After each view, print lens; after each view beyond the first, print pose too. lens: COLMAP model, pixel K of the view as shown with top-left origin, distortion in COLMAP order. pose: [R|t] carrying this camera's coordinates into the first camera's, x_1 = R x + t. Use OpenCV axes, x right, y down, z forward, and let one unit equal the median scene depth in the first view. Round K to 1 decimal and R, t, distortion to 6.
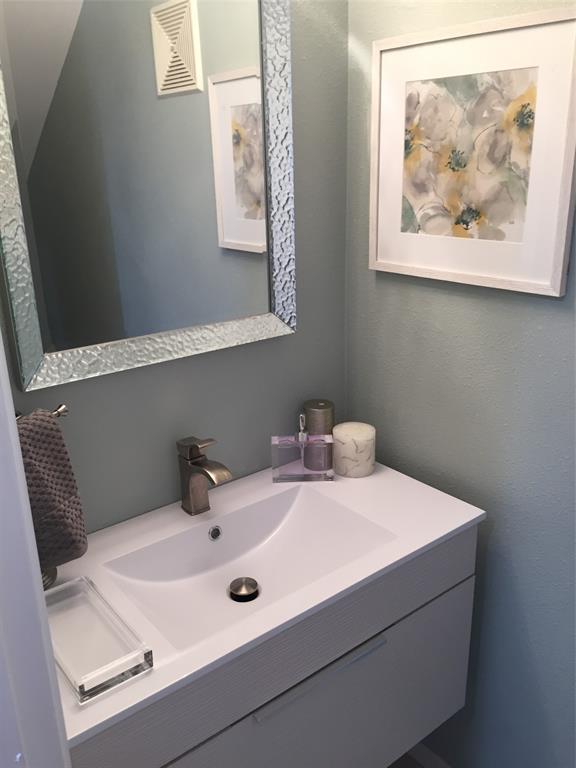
lens RADIAL K [[661.2, 0, 290.0], [0, 661.2, 382.3], [0, 0, 1]] dist [0.055301, -0.092613]
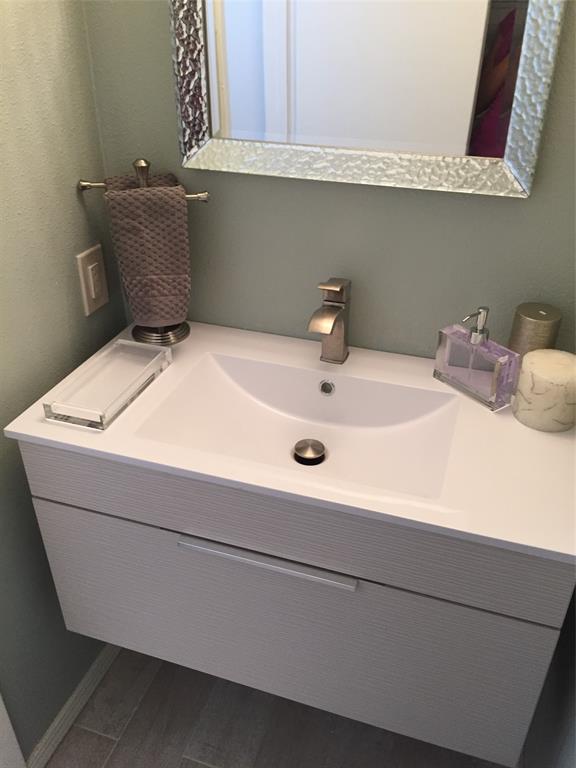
lens RADIAL K [[661.2, 0, 294.3], [0, 661.2, 401.2], [0, 0, 1]] dist [0.055301, -0.092613]
pose [[0.539464, 0.474165, -0.695807, 0.512079], [-0.279150, 0.880345, 0.383493, -0.094546], [0.794389, -0.012646, 0.607278, 0.413197]]
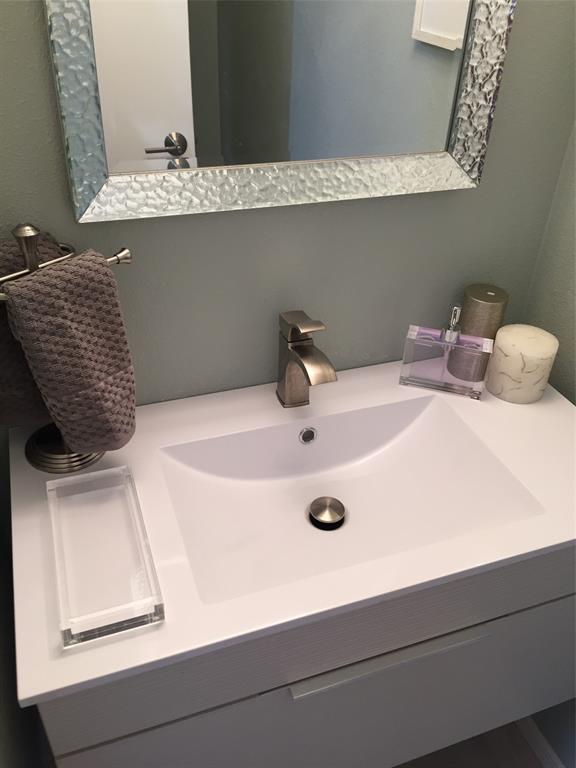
lens RADIAL K [[661.2, 0, 285.4], [0, 661.2, 384.6], [0, 0, 1]] dist [0.055301, -0.092613]
pose [[0.943950, 0.233147, -0.233667, 0.032733], [-0.158453, 0.941052, 0.298854, -0.063062], [0.289569, -0.245078, 0.925249, 0.276271]]
